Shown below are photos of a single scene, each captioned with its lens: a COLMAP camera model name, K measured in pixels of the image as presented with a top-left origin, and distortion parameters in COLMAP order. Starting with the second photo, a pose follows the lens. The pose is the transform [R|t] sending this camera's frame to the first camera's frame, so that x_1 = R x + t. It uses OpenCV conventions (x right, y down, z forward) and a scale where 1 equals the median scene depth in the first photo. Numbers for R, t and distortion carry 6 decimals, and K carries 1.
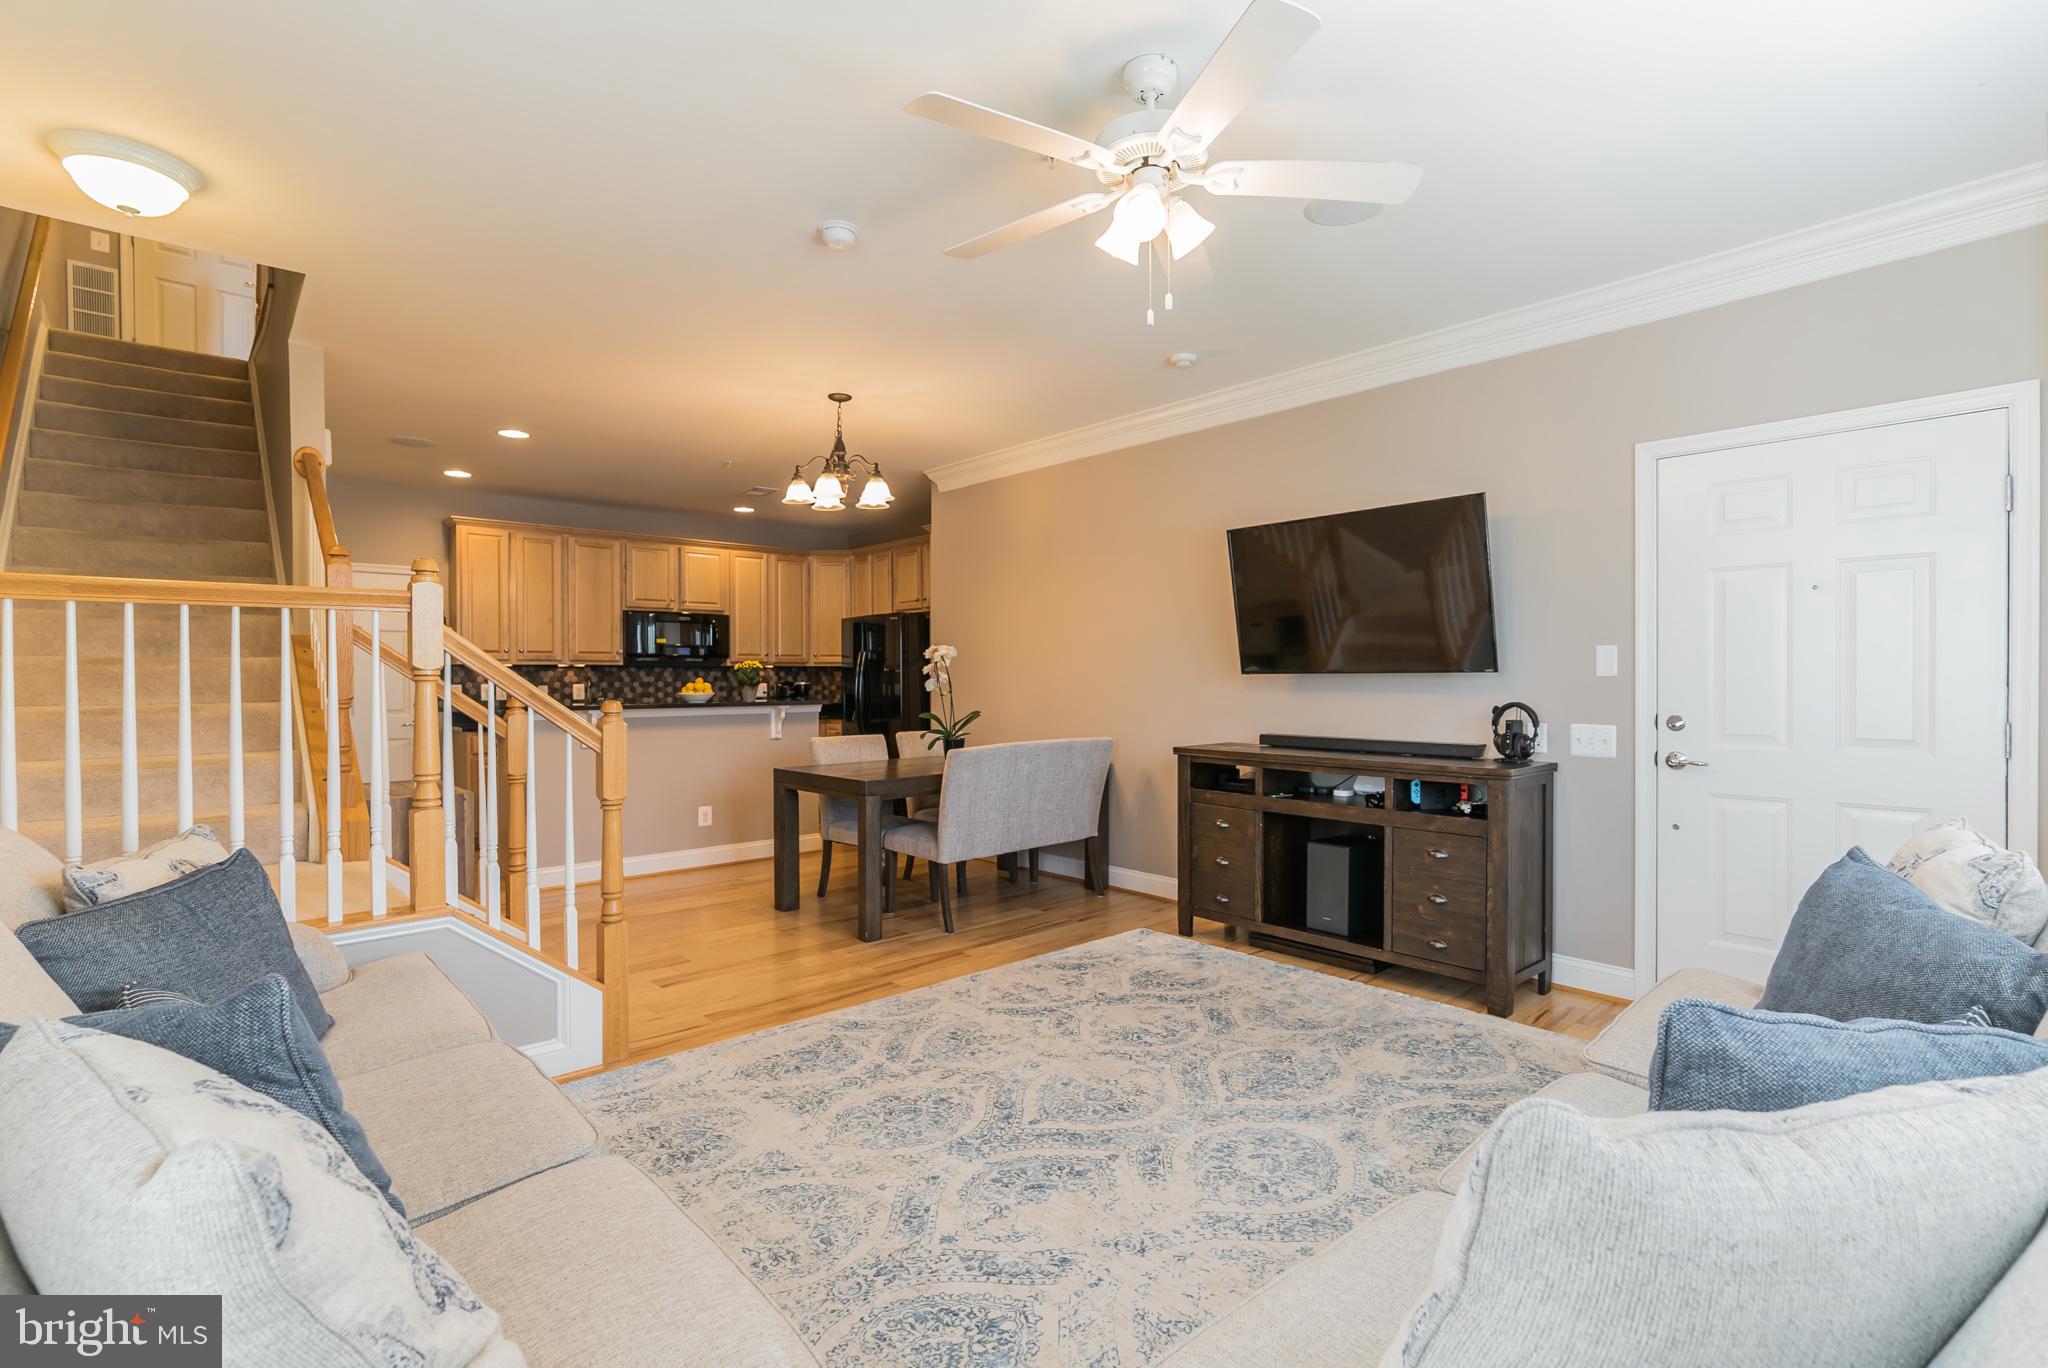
lens RADIAL K [[951.1, 0, 1031.5], [0, 951.1, 688.3], [0, 0, 1]] dist [-0.005272, 0.002510]
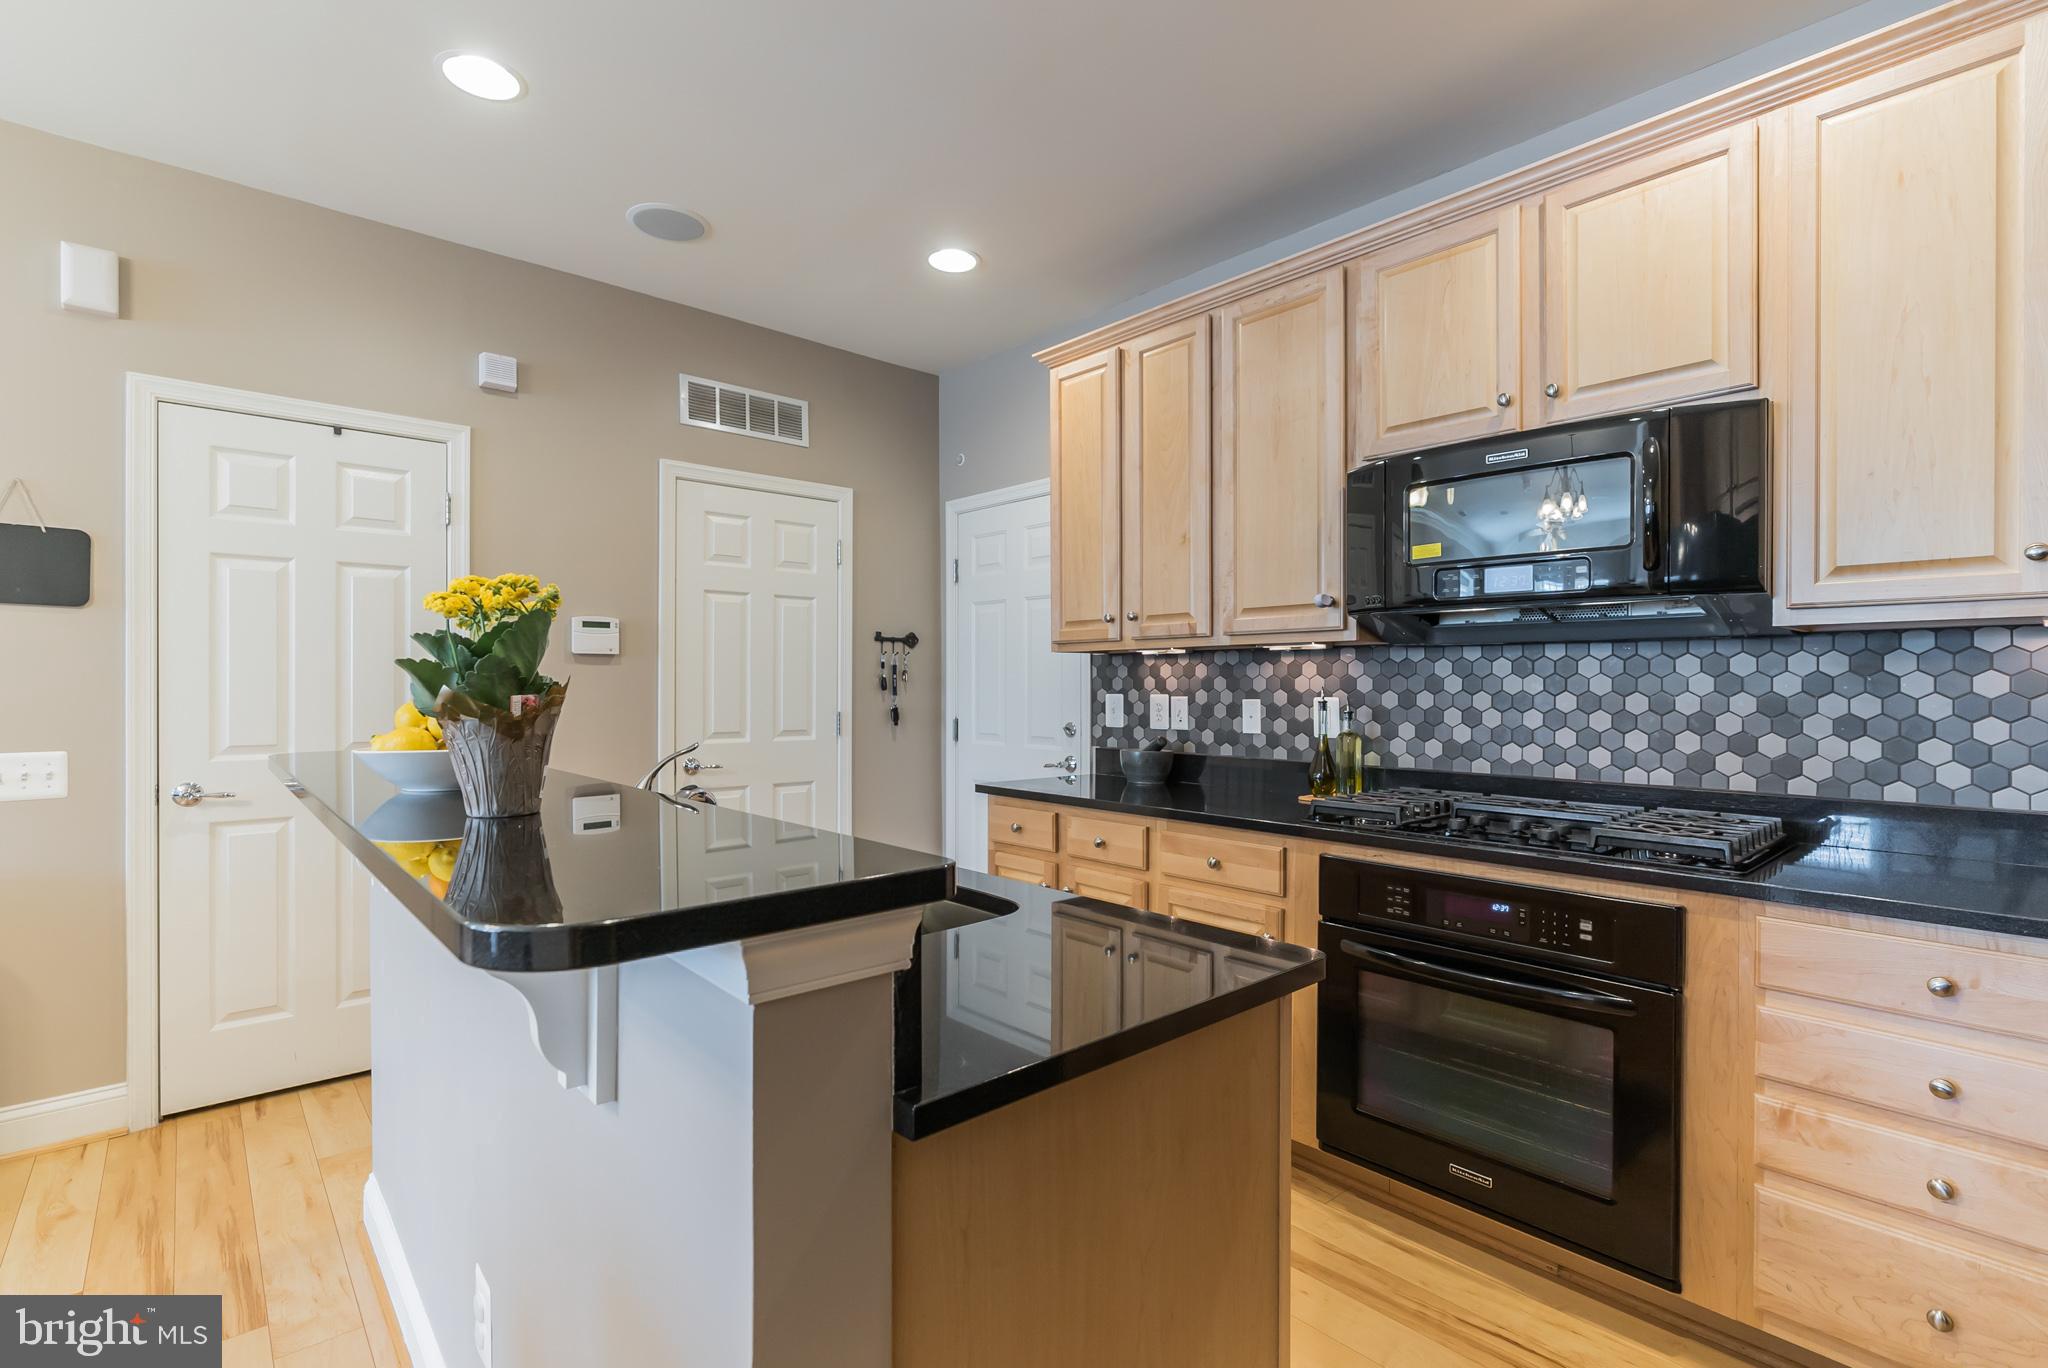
lens RADIAL K [[951.1, 0, 1016.1], [0, 951.1, 683.4], [0, 0, 1]] dist [-0.005272, 0.002510]
pose [[0.002124, 0.003288, -0.999992, -0.109677], [-0.010858, 0.999936, 0.003265, -0.010555], [0.999939, 0.010851, 0.002160, 0.950435]]
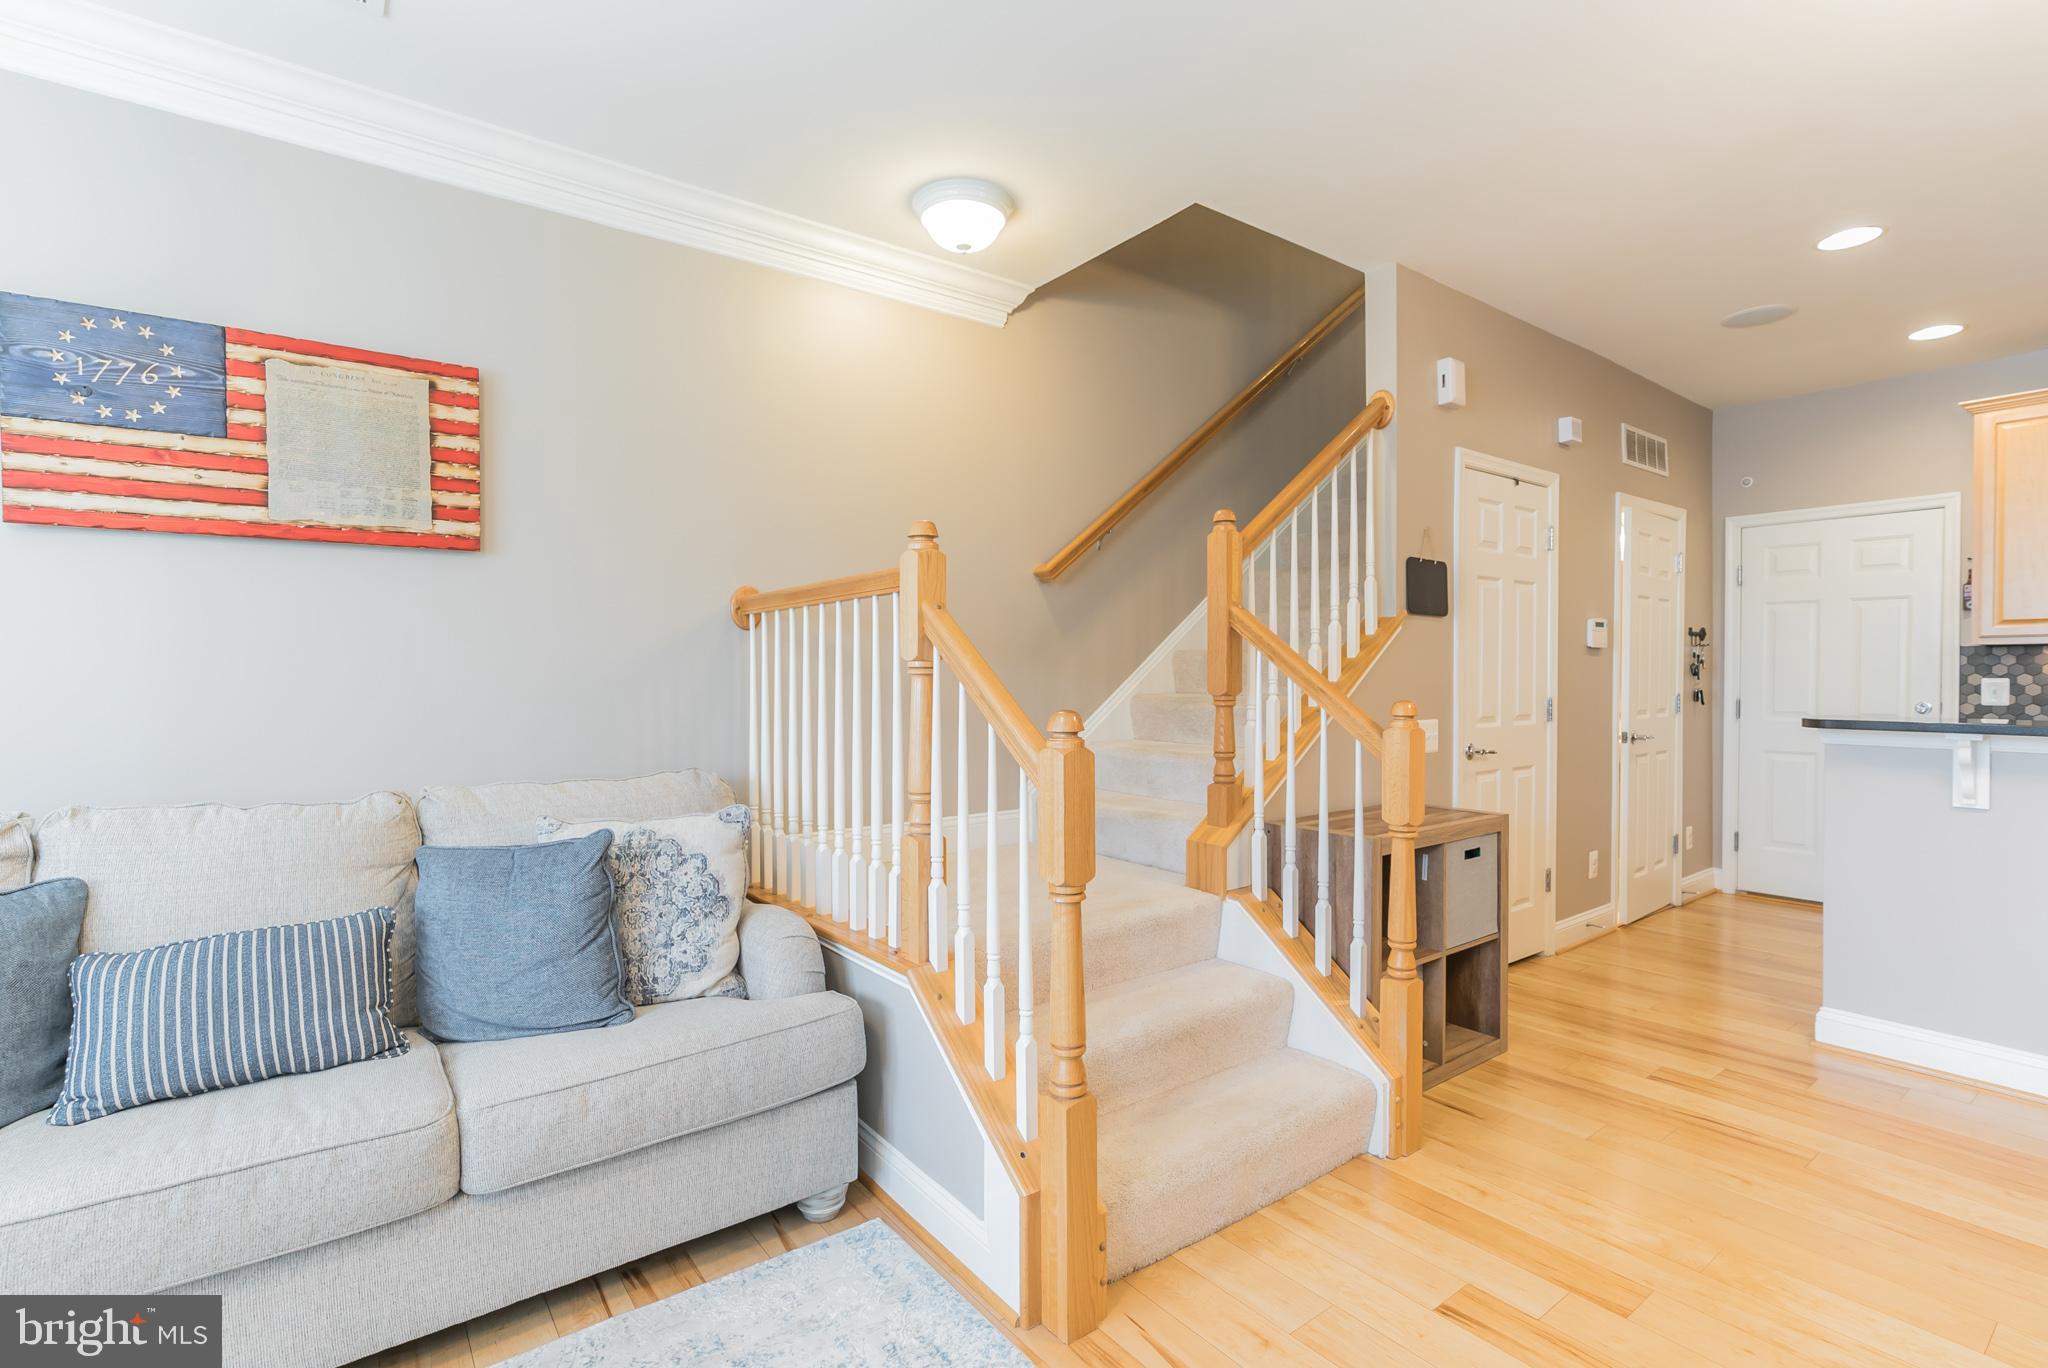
lens RADIAL K [[951.1, 0, 988.2], [0, 951.1, 683.6], [0, 0, 1]] dist [-0.005272, 0.002510]
pose [[-0.095994, 0.017524, -0.995228, 0.056599], [-0.009834, 0.999780, 0.018552, -0.005467], [0.995333, 0.011568, -0.095801, 0.420752]]
